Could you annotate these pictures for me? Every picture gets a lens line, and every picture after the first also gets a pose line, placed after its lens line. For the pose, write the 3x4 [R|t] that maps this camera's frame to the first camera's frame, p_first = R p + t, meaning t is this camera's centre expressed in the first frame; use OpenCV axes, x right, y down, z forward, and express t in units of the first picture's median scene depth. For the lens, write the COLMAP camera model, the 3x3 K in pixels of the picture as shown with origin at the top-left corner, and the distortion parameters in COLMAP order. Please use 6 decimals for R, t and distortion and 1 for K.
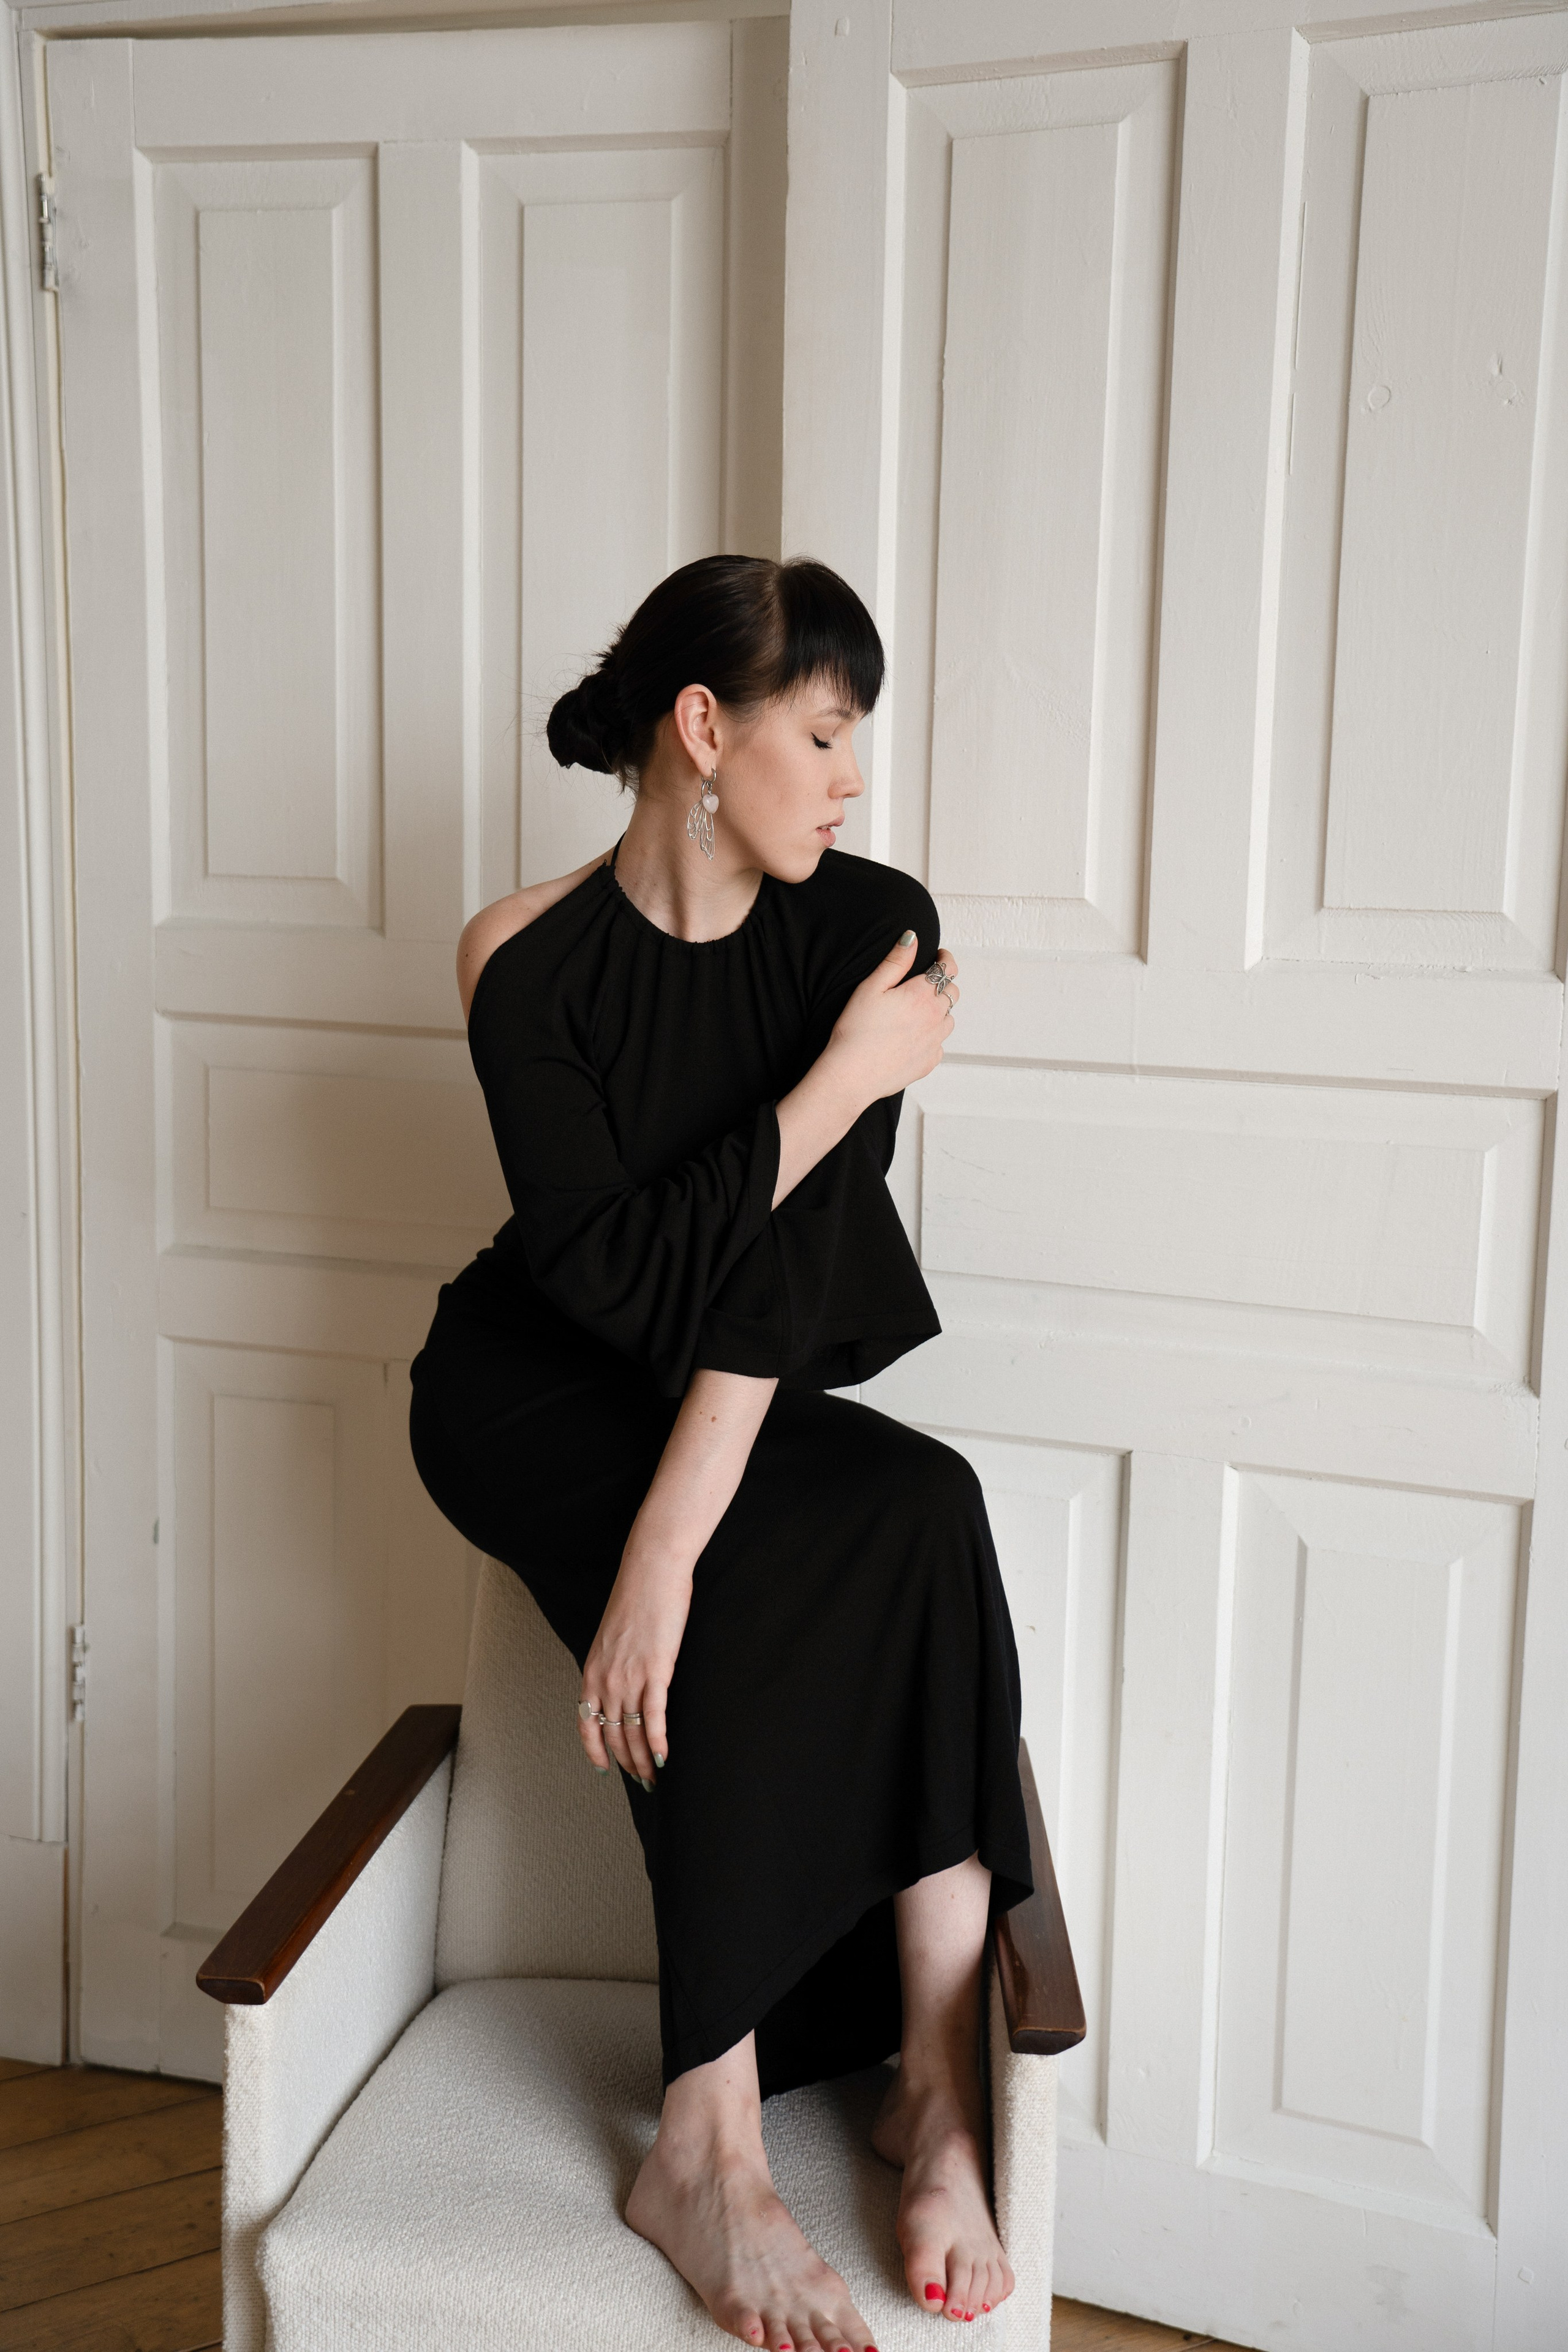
lens RADIAL K [[2732.7, 0, 782.6], [0, 2732.7, 1165.1], [0, 0, 1]] dist [0.148996, 0.000000]
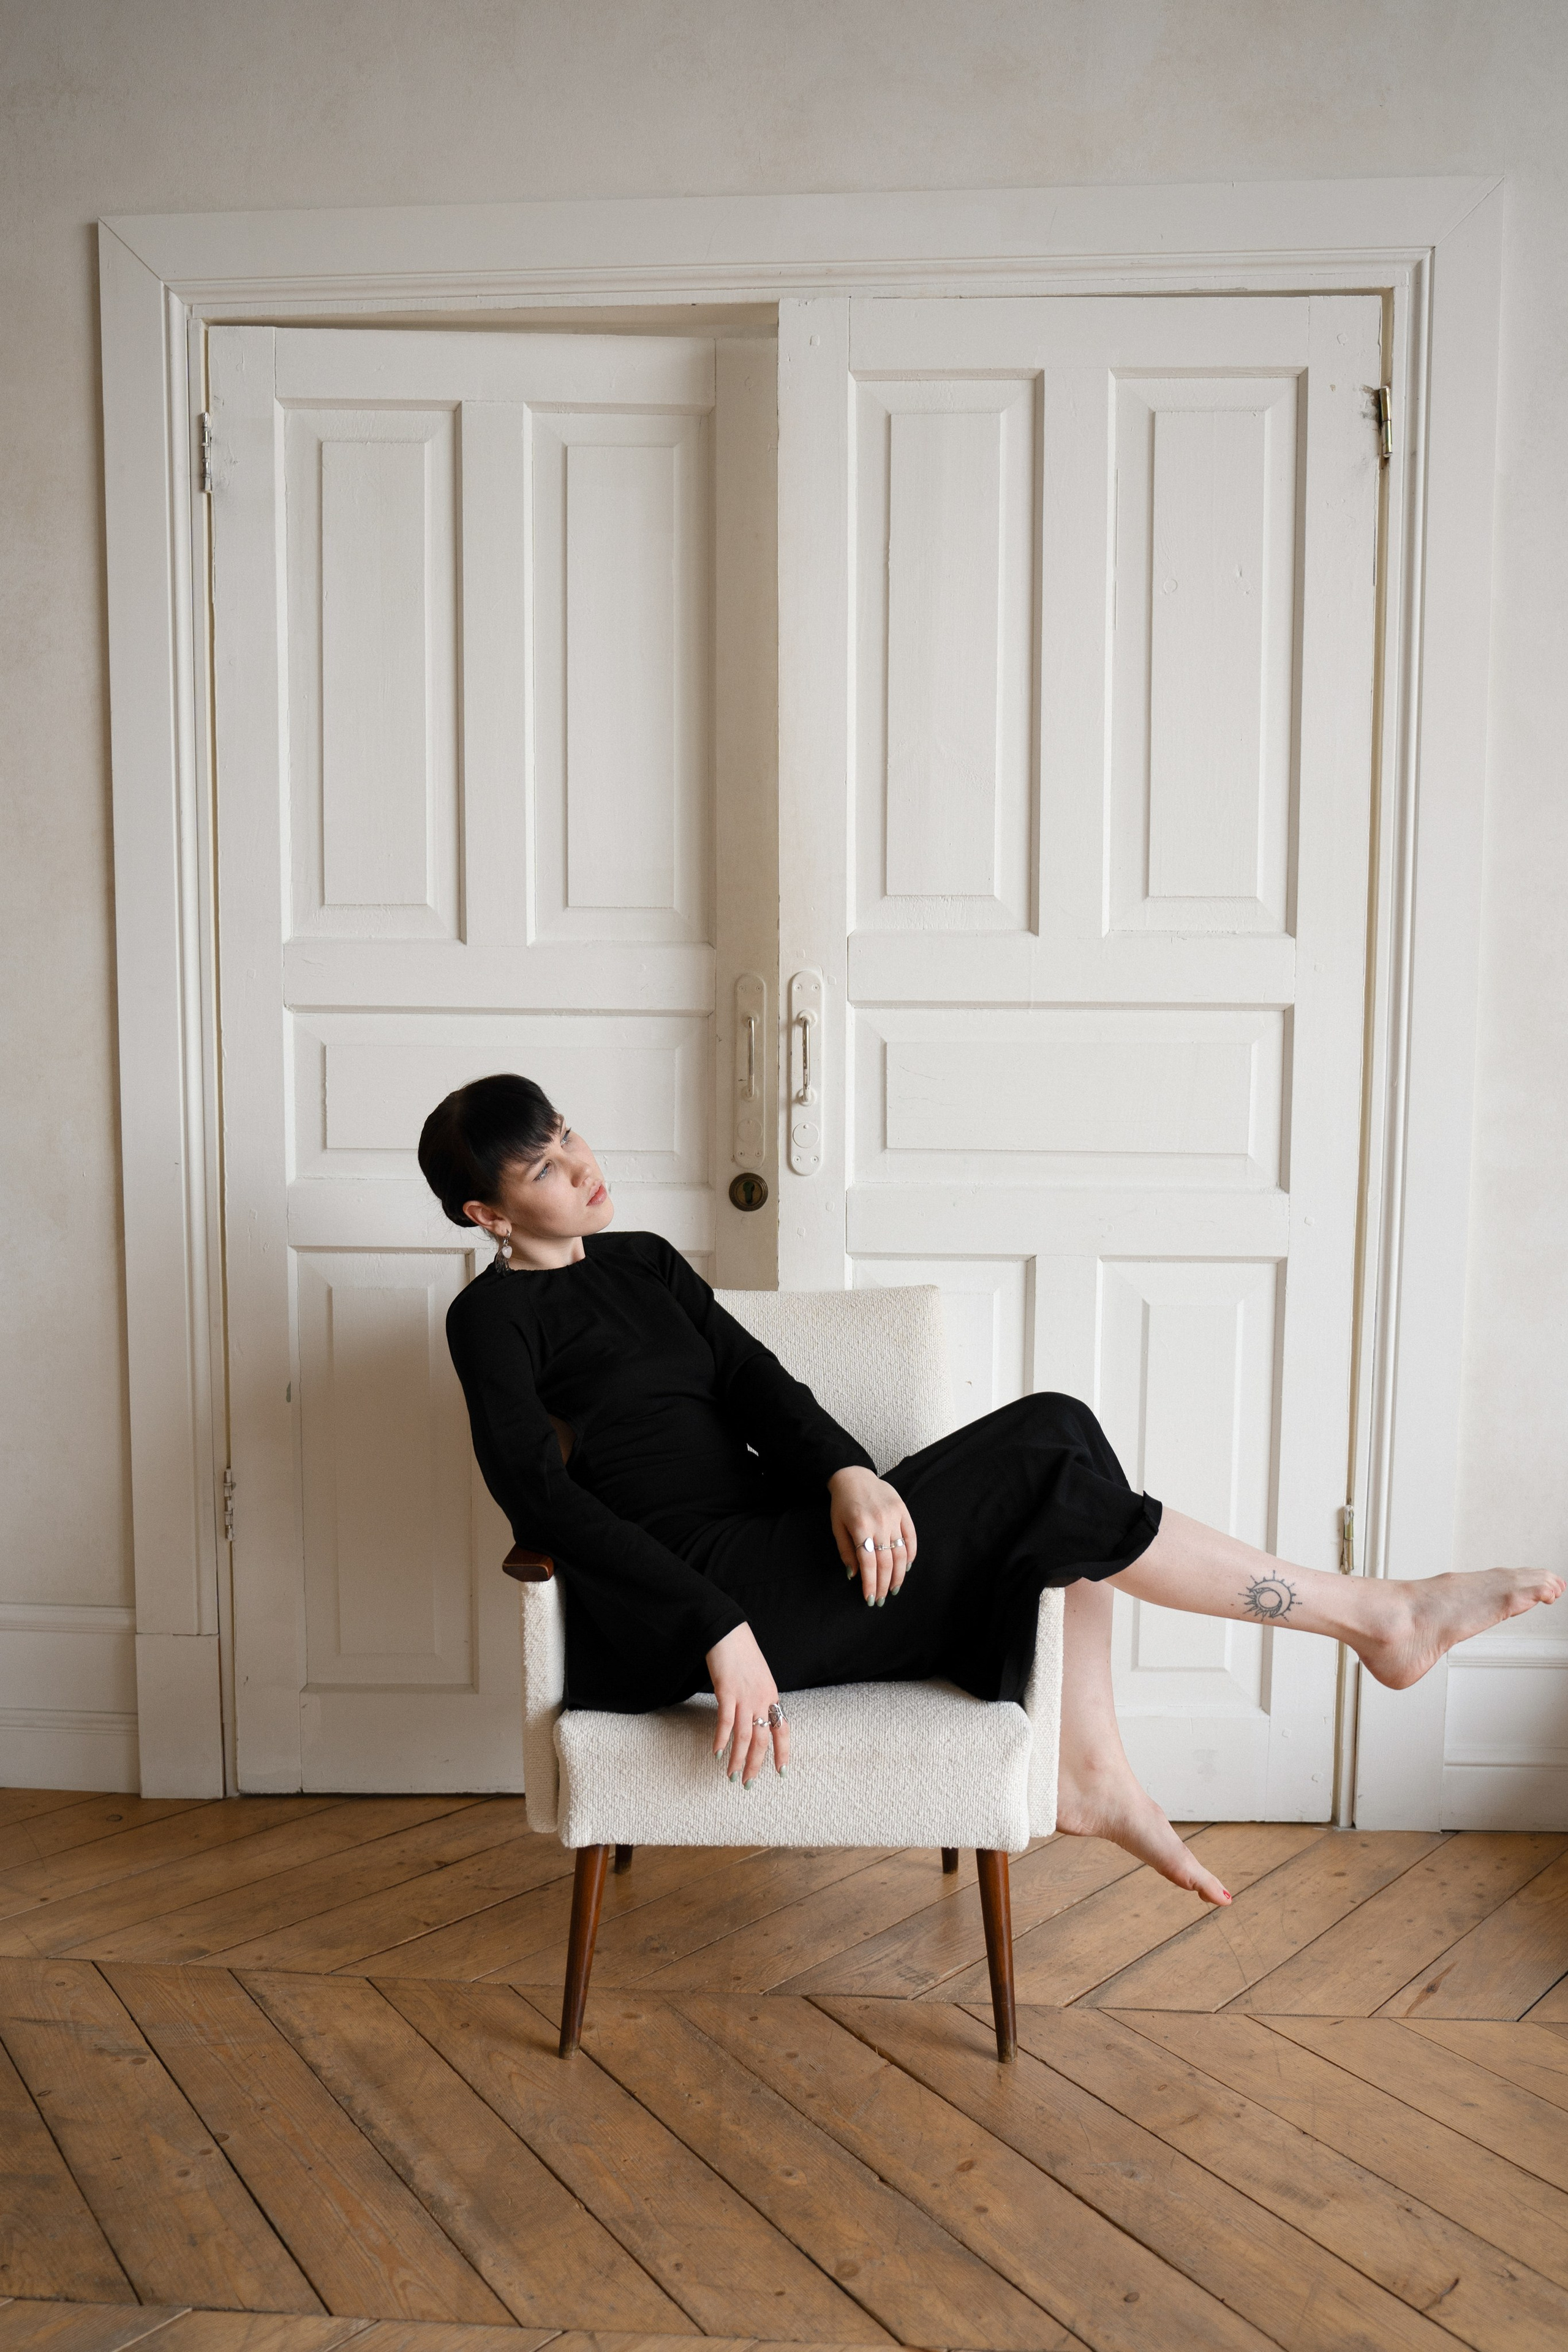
lens RADIAL K [[2082.4, 0, 776.4], [0, 2082.4, 1264.6], [0, 0, 1]] dist [-0.063459, 0.014261]
pose [[0.940963, -0.049498, 0.334870, -0.404427], [0.062152, 0.997697, -0.027172, 0.133793], [-0.332754, 0.046380, 0.941873, -0.049291]]
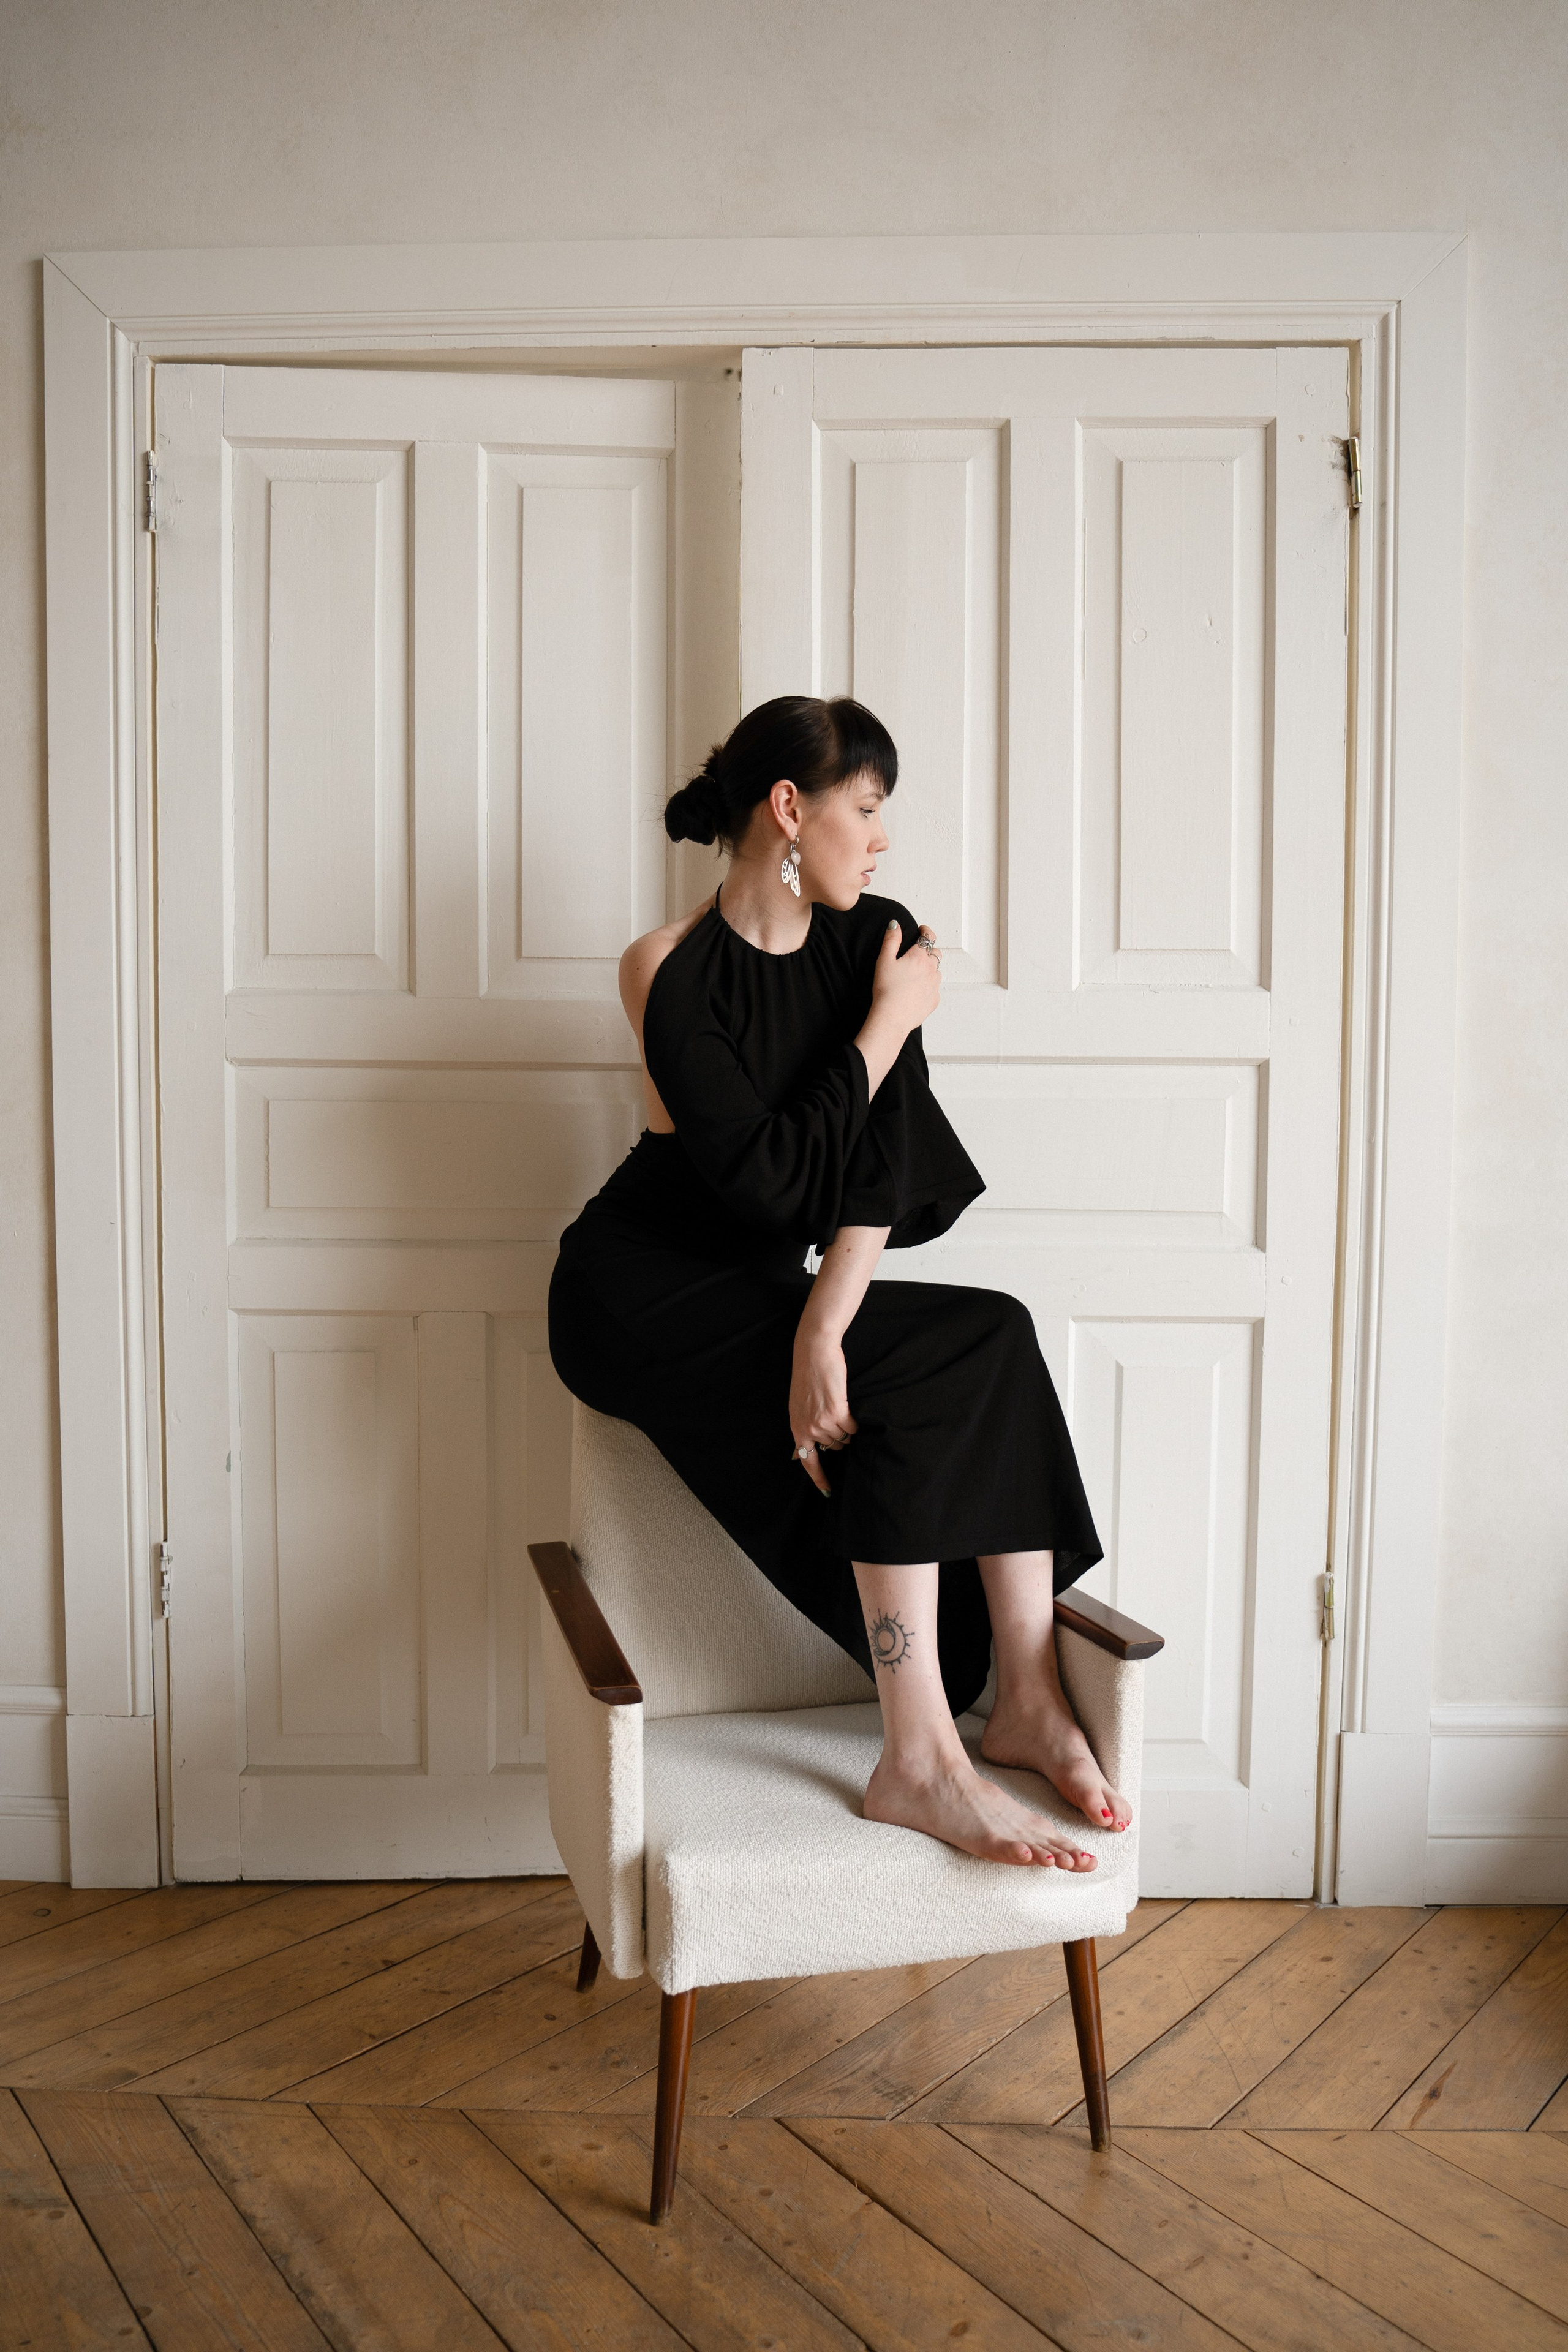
lens RADIAL K [[1958.9, 0, 792.8], [0, 1958.9, 1184.9], [0, 0, 1]] dist [-0.074635, 0.011871]
pose [[0.926458, -0.036398, 0.374635, -0.379570], [0.066657, 0.995448, -0.068124, 0.098810], [-0.370450, 0.088086, 0.924666, 0.055855]]
